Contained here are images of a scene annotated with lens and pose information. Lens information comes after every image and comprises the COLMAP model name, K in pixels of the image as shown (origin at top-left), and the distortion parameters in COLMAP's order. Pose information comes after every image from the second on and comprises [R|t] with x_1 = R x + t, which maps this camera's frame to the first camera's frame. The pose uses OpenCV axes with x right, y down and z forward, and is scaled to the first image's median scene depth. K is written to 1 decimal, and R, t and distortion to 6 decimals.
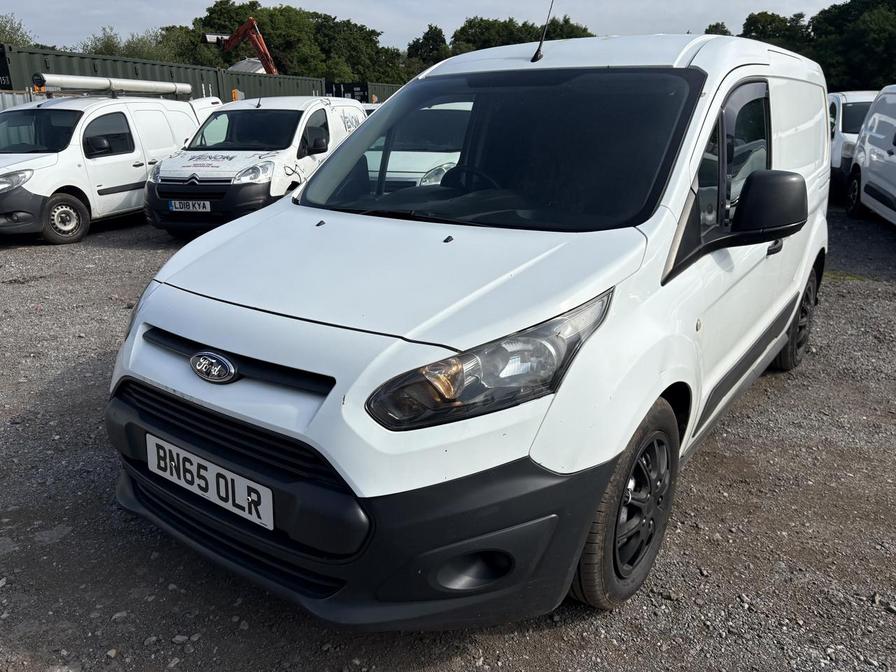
lens RADIAL K [[741.8, 0, 448.0], [0, 741.8, 336.0], [0, 0, 1]] dist [0.078147, -0.127790]
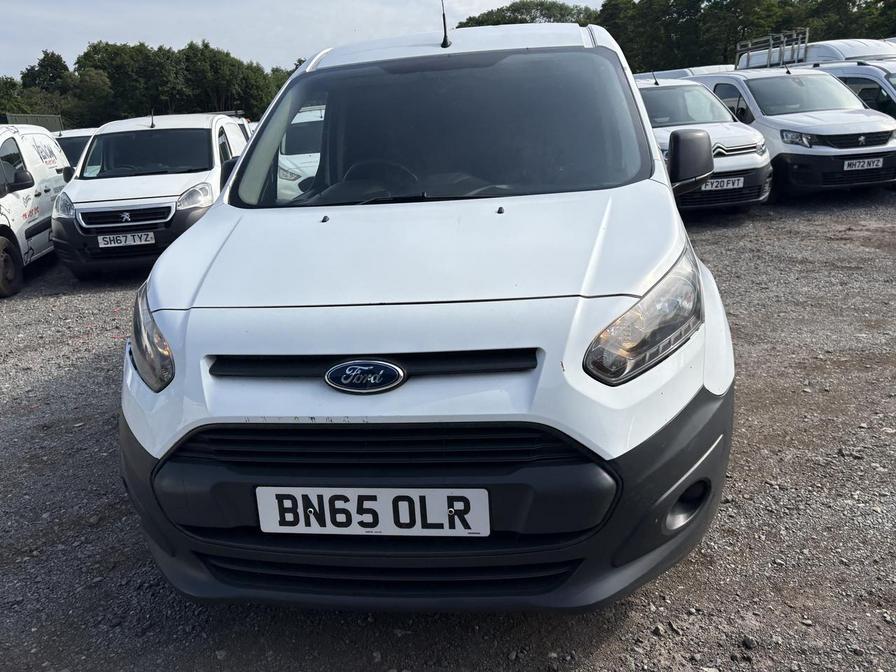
lens RADIAL K [[741.8, 0, 448.0], [0, 741.8, 336.0], [0, 0, 1]] dist [0.078147, -0.127790]
pose [[0.856306, -0.186691, 0.481546, -0.594098], [0.207230, 0.978233, 0.010745, 0.006469], [-0.473070, 0.090590, 0.876355, 0.198505]]
